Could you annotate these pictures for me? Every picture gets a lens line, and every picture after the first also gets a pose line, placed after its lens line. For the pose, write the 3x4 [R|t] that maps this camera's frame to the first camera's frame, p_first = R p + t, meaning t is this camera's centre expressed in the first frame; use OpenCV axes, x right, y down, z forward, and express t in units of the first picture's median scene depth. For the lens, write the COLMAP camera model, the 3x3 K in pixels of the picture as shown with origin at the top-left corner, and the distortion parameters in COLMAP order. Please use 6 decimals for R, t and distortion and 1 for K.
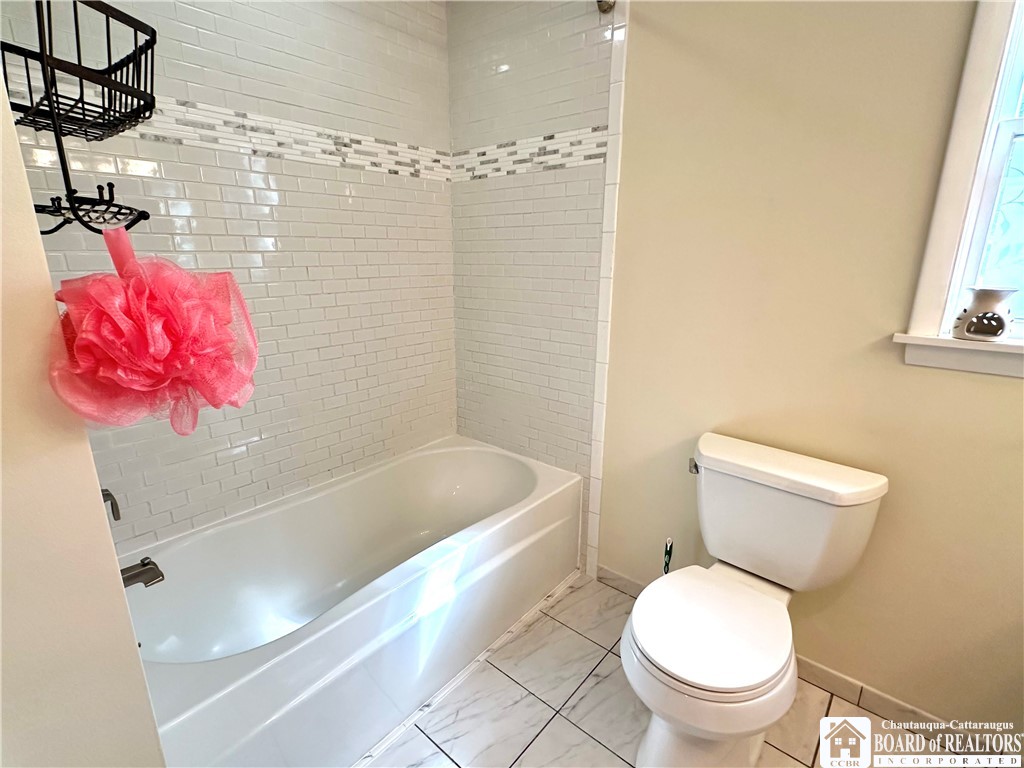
lens RADIAL K [[490.5, 0, 513.4], [0, 490.5, 390.2], [0, 0, 1]] dist [-0.003514, -0.000764]
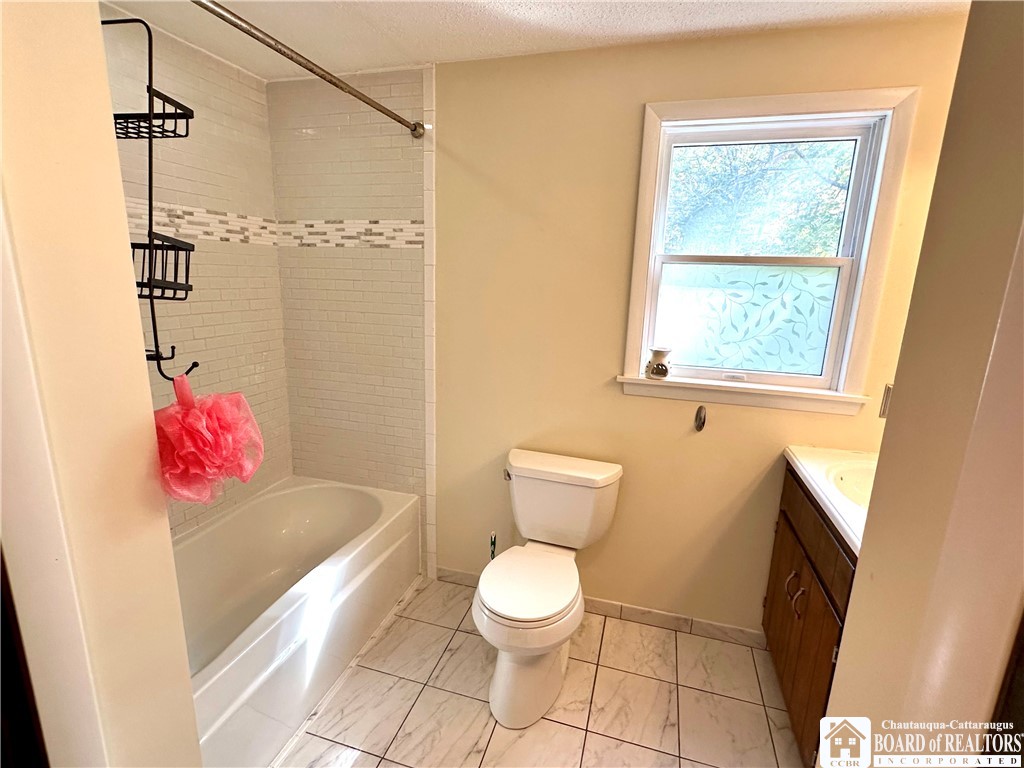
lens RADIAL K [[490.5, 0, 517.5], [0, 490.5, 388.3], [0, 0, 1]] dist [-0.003514, -0.000764]
pose [[0.906847, -0.065893, 0.416276, -0.153946], [0.082193, 0.996388, -0.021335, -0.052651], [-0.413367, 0.053563, 0.908988, -0.261432]]
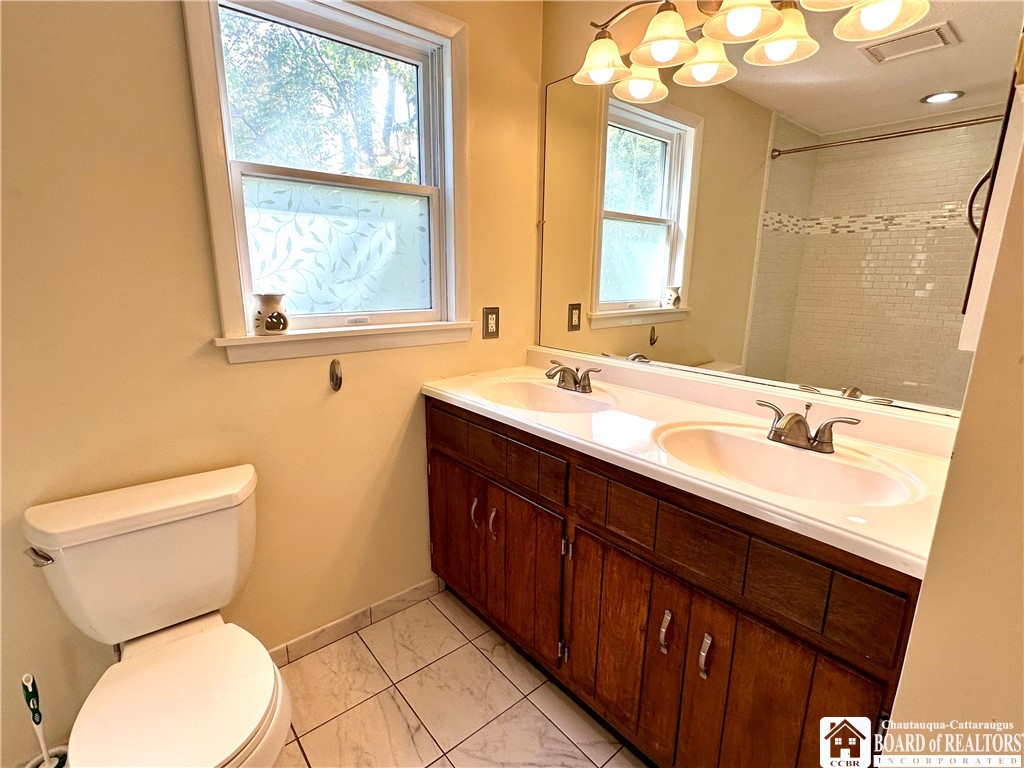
lens RADIAL K [[490.5, 0, 506.1], [0, 490.5, 387.8], [0, 0, 1]] dist [-0.003514, -0.000764]
pose [[0.151446, -0.226073, 0.962266, -0.152548], [0.252777, 0.949983, 0.183404, -0.037345], [-0.955598, 0.215463, 0.201017, 0.142604]]
